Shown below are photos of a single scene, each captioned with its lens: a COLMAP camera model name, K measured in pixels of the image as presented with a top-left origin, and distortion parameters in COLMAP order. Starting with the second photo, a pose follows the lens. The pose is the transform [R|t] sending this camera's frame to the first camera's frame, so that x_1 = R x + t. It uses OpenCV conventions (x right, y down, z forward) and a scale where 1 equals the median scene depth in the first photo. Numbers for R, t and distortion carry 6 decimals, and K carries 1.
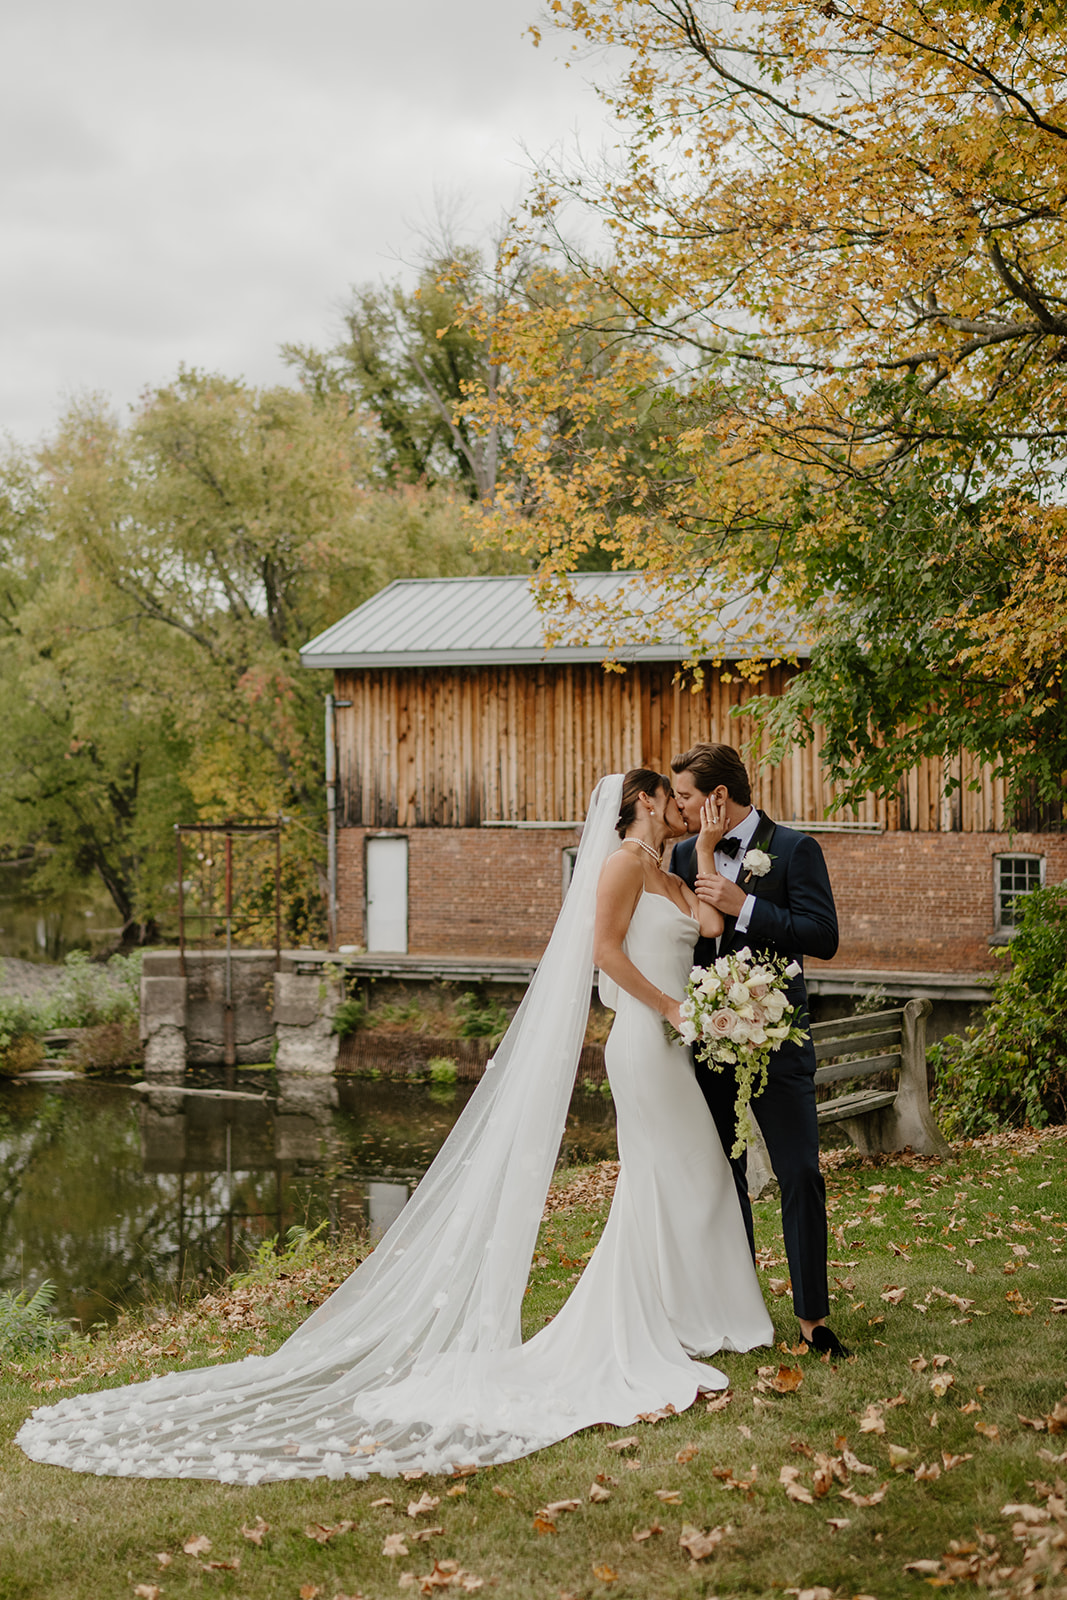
lens RADIAL K [[2113.5, 0, 405.2], [0, 2113.5, 687.7], [0, 0, 1]] dist [-0.002082, 0.062053]
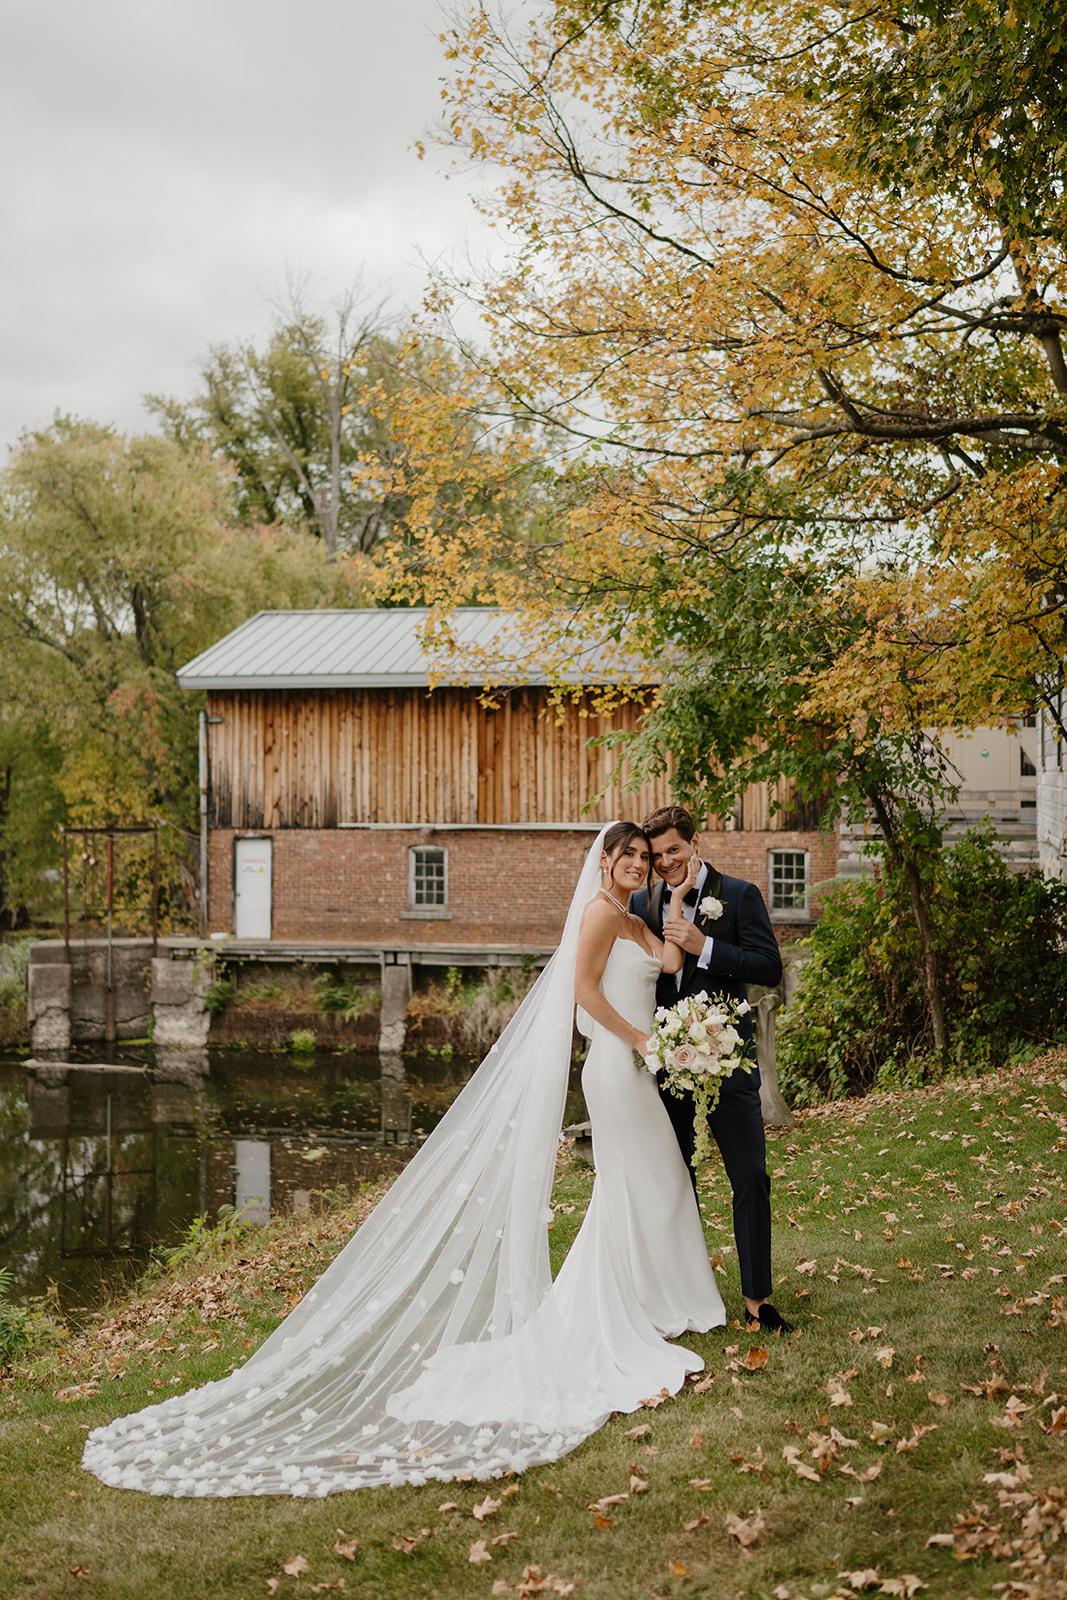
lens RADIAL K [[1811.6, 0, 607.0], [0, 1811.6, 733.8], [0, 0, 1]] dist [0.000866, 0.032017]
pose [[0.980188, 0.004977, 0.198008, -0.016142], [-0.008977, 0.999773, 0.019305, -0.006109], [-0.197867, -0.020700, 0.980010, 0.006030]]
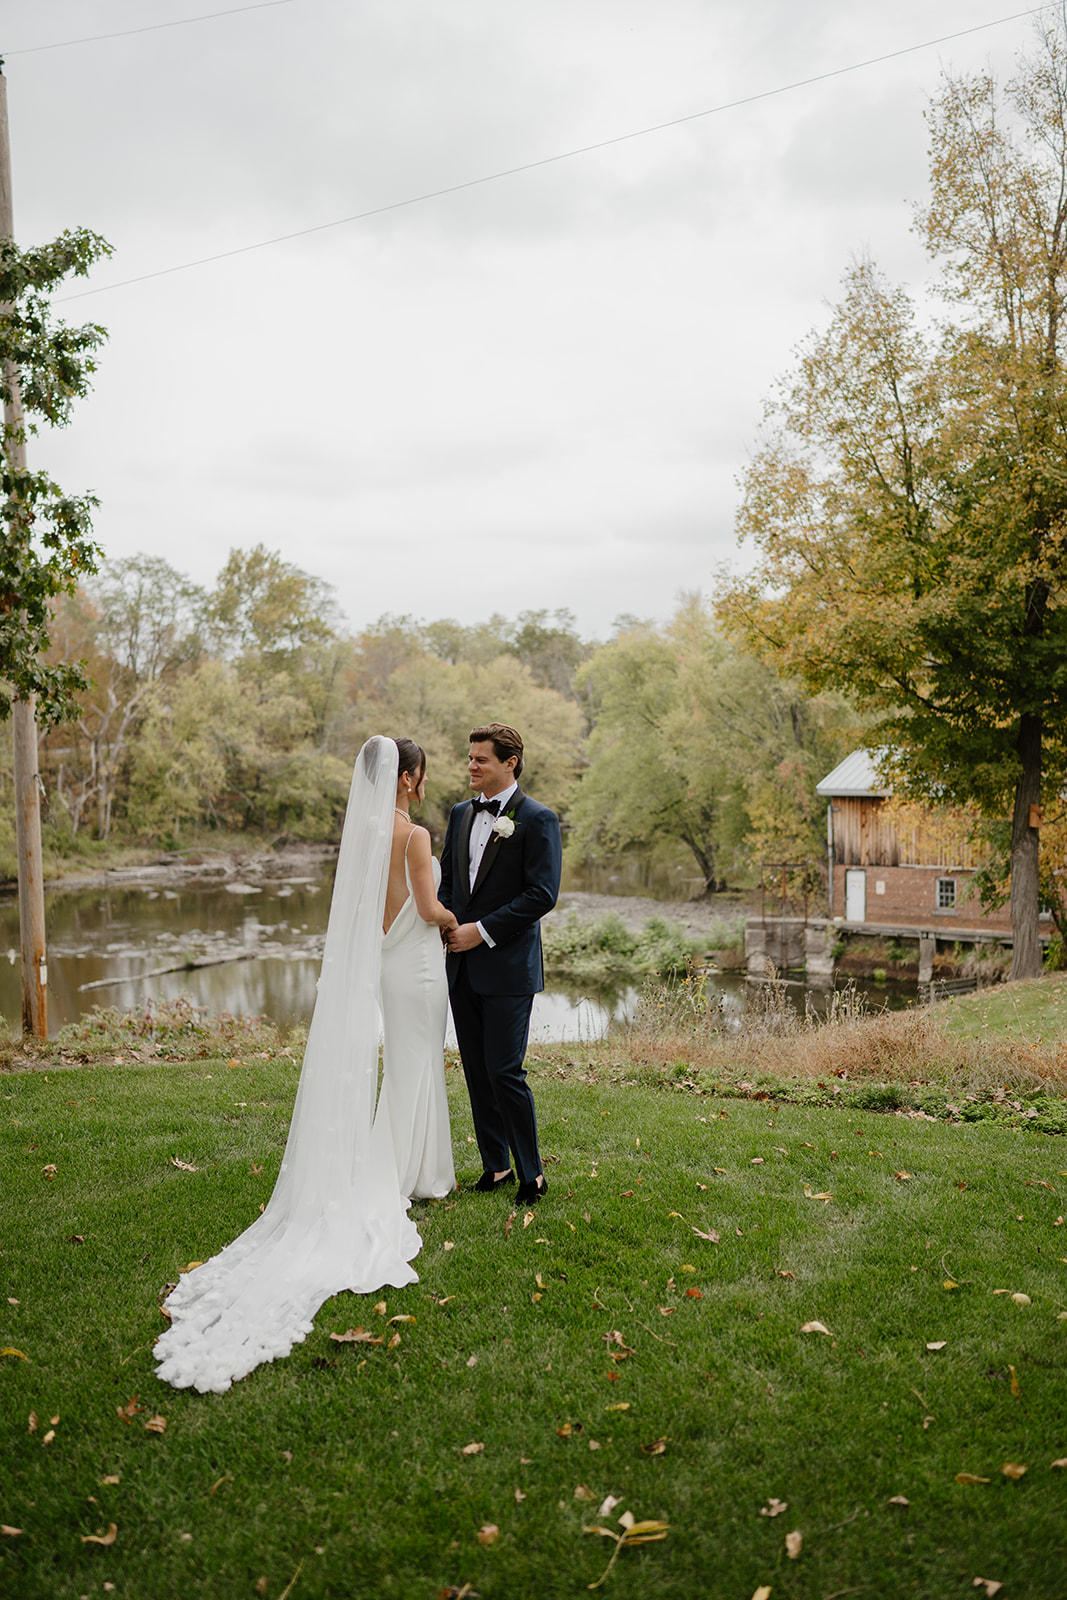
lens RADIAL K [[1589.3, 0, 533.5], [0, 1589.3, 800.0], [0, 0, 1]] dist [-0.002197, 0.032992]
pose [[0.978234, 0.004841, -0.207449, 0.006491], [0.013111, 0.996289, 0.085072, -0.154876], [0.207091, -0.085941, 0.974540, -0.721979]]
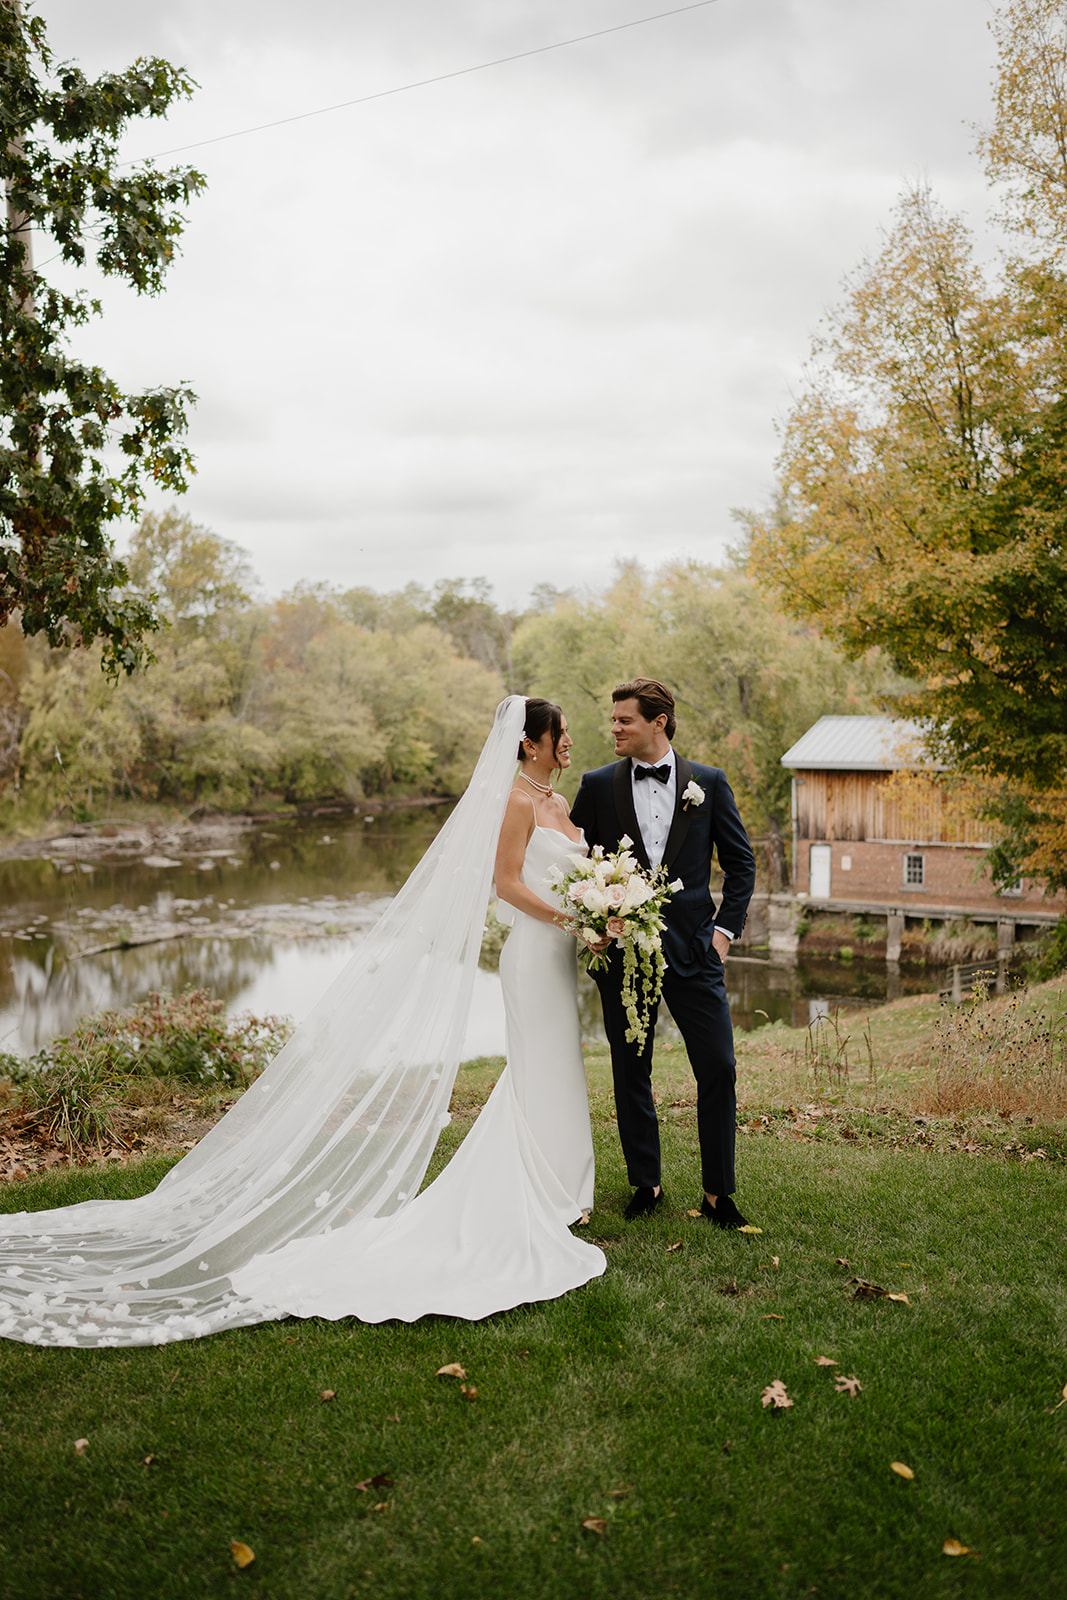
lens RADIAL K [[1589.3, 0, 533.5], [0, 1589.3, 800.0], [0, 0, 1]] dist [-0.002197, 0.032992]
pose [[0.989256, 0.011742, -0.145721, -0.065242], [0.003405, 0.994648, 0.103261, -0.149017], [0.146154, -0.102648, 0.983922, -0.663854]]
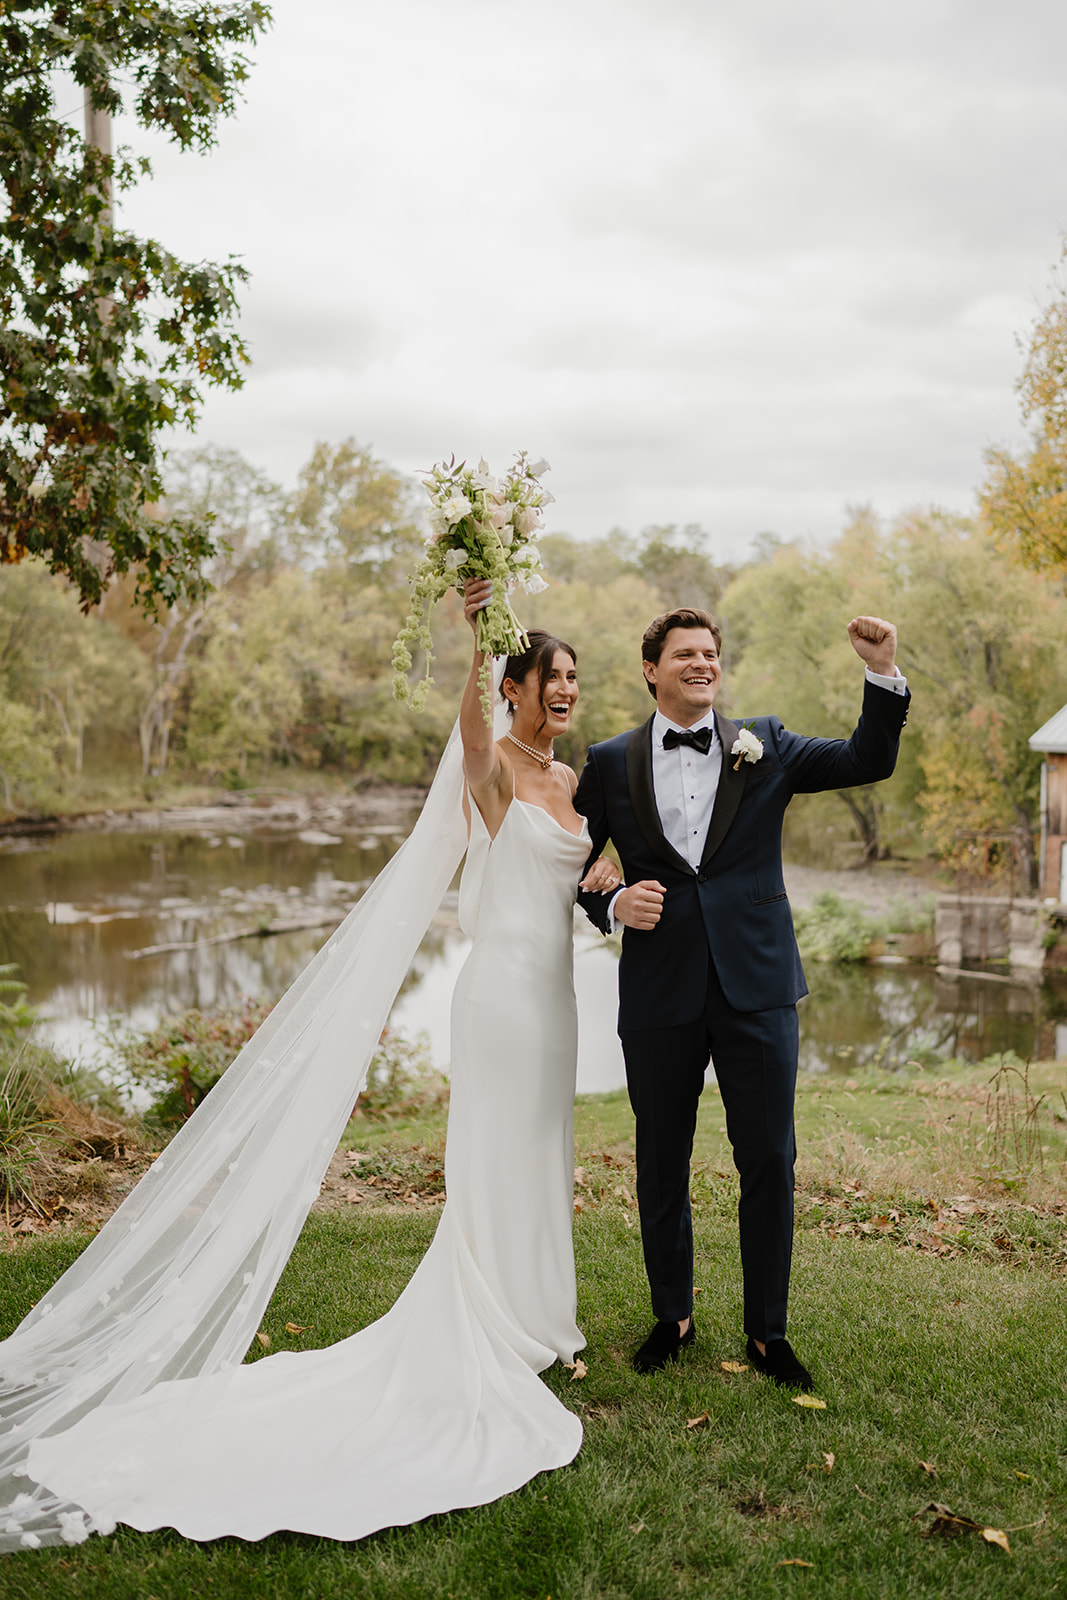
lens RADIAL K [[1811.6, 0, 607.0], [0, 1811.6, 733.8], [0, 0, 1]] dist [0.000866, 0.032017]
pose [[0.973624, 0.034446, -0.225542, -0.053889], [-0.016825, 0.996686, 0.079590, -0.146289], [0.227536, -0.073696, 0.970977, -0.633196]]
